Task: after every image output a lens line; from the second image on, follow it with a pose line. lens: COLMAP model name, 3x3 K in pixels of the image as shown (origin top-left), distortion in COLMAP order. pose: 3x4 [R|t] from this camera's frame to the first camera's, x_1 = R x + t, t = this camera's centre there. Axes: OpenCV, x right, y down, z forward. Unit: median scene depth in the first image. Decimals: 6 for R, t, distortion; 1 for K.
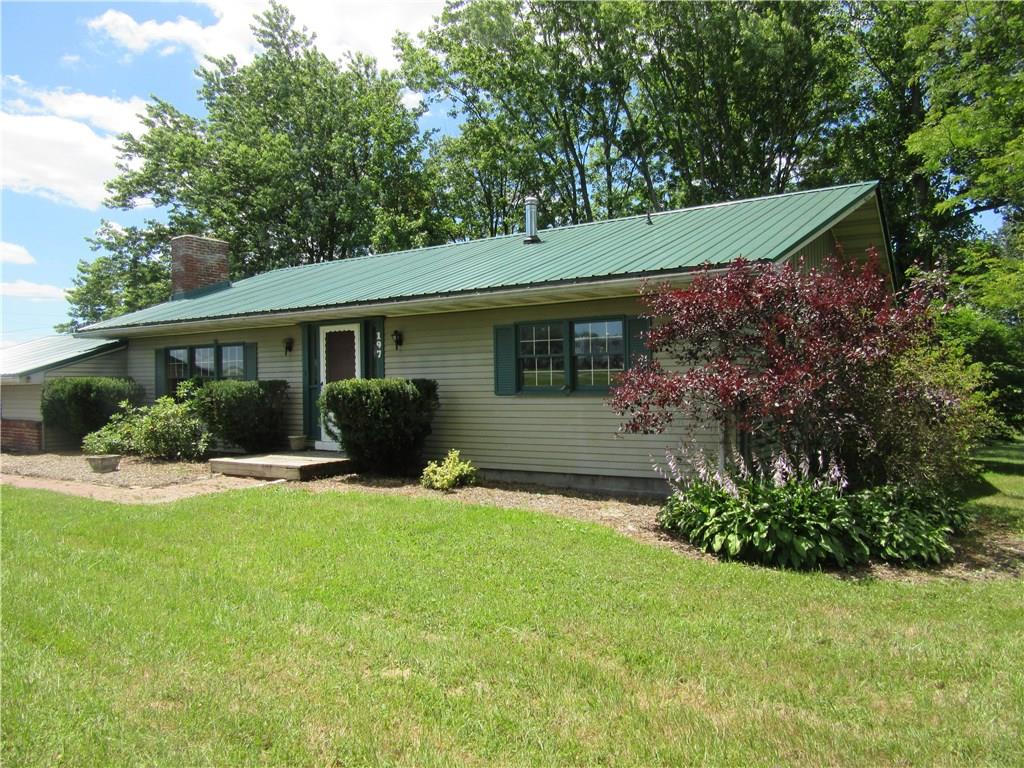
lens RADIAL K [[752.3, 0, 512.0], [0, 752.3, 386.5], [0, 0, 1]] dist [0.044100, 0.000424]
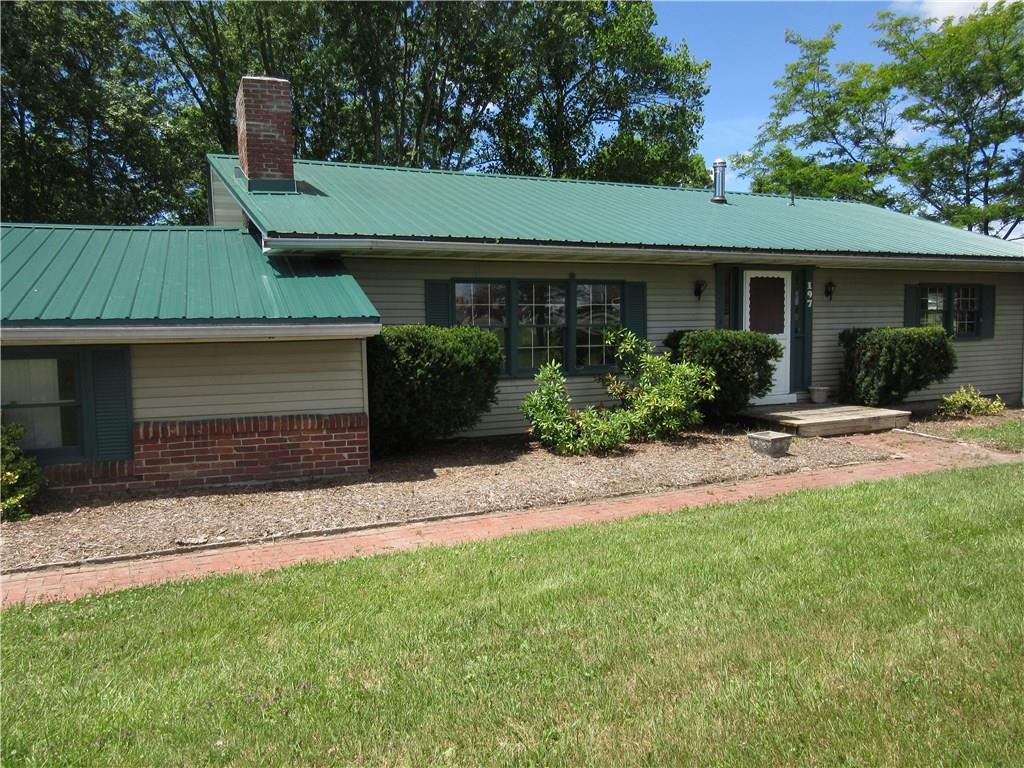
lens RADIAL K [[752.3, 0, 512.0], [0, 752.3, 381.6], [0, 0, 1]] dist [0.044100, 0.000424]
pose [[0.458319, -0.044692, 0.887664, -1.226581], [0.024561, 0.998990, 0.037615, 0.012510], [-0.888448, 0.004562, 0.458954, 0.865945]]
